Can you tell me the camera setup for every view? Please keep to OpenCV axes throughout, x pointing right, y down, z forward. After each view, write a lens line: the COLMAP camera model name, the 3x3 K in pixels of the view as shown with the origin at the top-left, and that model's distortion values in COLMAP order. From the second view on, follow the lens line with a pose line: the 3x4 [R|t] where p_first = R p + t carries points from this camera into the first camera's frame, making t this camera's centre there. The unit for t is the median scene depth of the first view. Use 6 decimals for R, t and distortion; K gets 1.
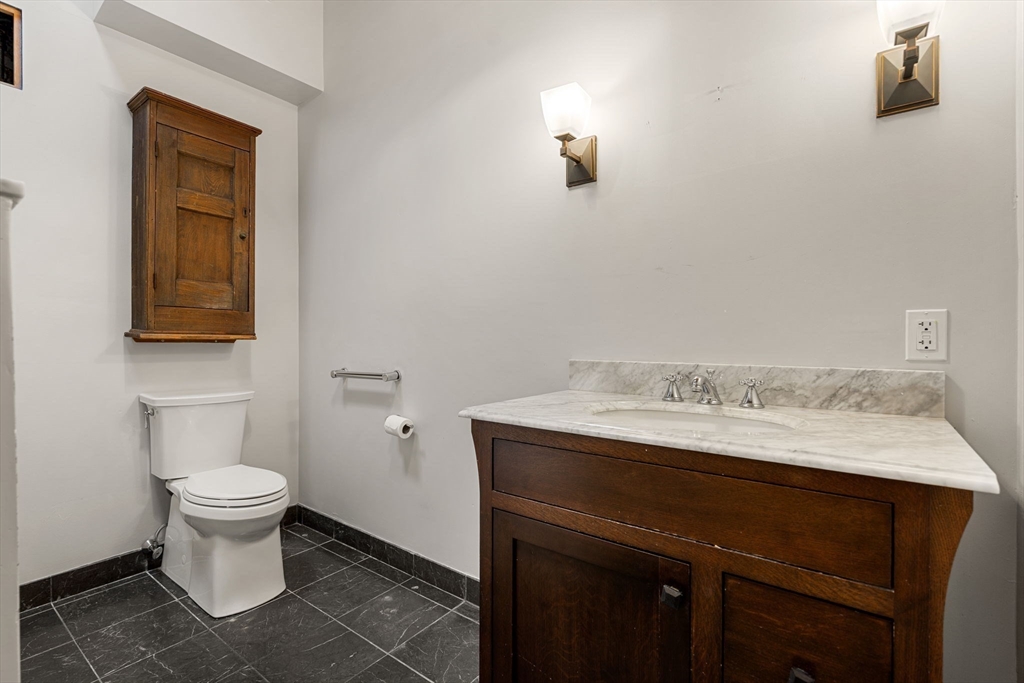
lens RADIAL K [[473.8, 0, 511.4], [0, 473.8, 342.2], [0, 0, 1]] dist [0.003500, 0.000118]
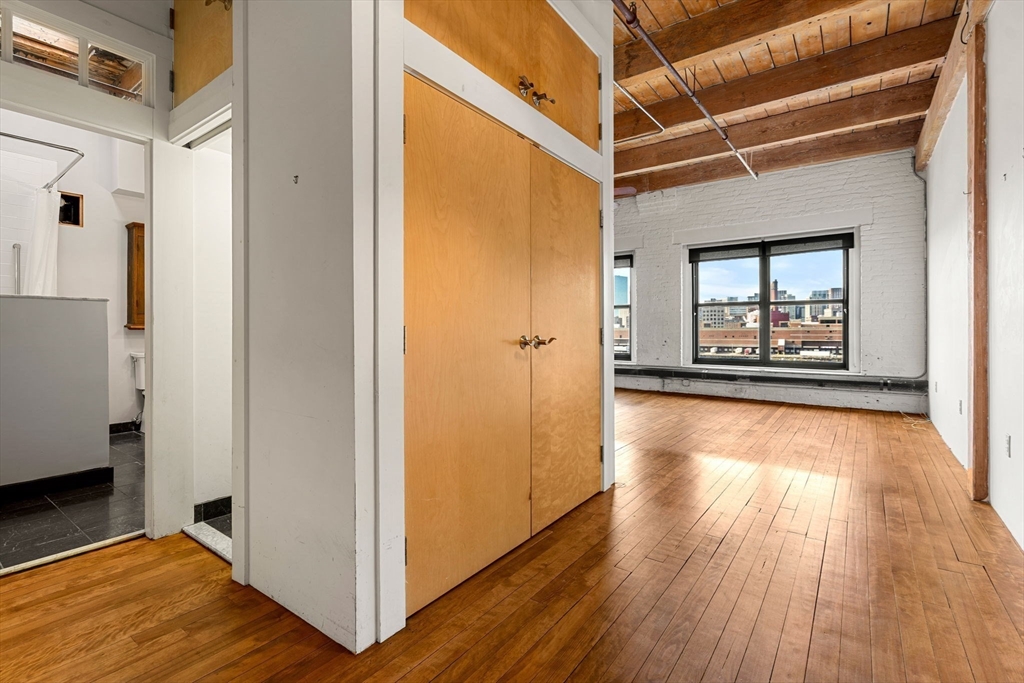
lens RADIAL K [[473.8, 0, 509.7], [0, 473.8, 332.0], [0, 0, 1]] dist [0.003500, 0.000118]
pose [[0.999999, -0.001125, 0.000687, 1.047072], [0.001125, 0.999999, -0.001157, 0.016042], [-0.000685, 0.001157, 0.999999, -1.295837]]
